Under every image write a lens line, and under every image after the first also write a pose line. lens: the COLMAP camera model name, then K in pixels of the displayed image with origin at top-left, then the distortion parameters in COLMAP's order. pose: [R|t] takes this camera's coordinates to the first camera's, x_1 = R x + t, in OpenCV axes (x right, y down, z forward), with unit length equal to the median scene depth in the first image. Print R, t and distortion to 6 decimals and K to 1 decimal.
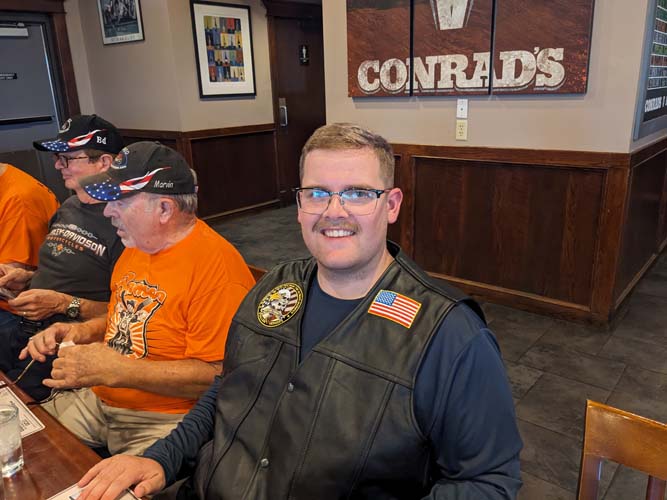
lens RADIAL K [[530.6, 0, 334.3], [0, 530.6, 251.2], [0, 0, 1]] dist [0.046211, -0.078762]
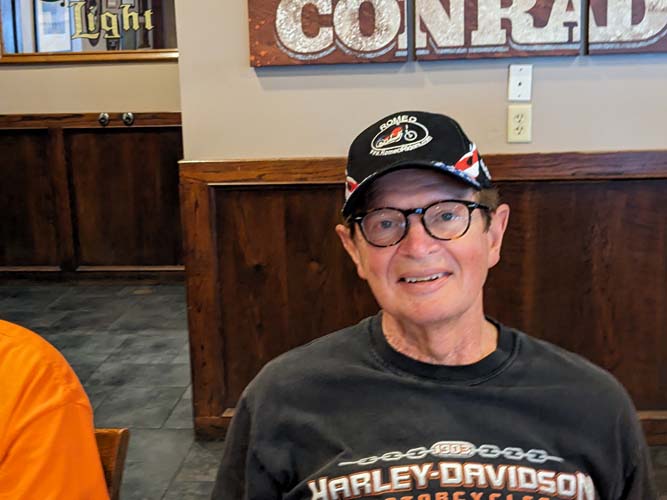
lens RADIAL K [[1054.5, 0, 314.3], [0, 1054.5, 247.7], [0, 0, 1]] dist [0.063159, 0.000000]
pose [[0.831848, -0.109349, 0.544125, -0.507940], [0.172881, 0.982674, -0.066816, -0.076102], [-0.527391, 0.149650, 0.836339, 0.270072]]
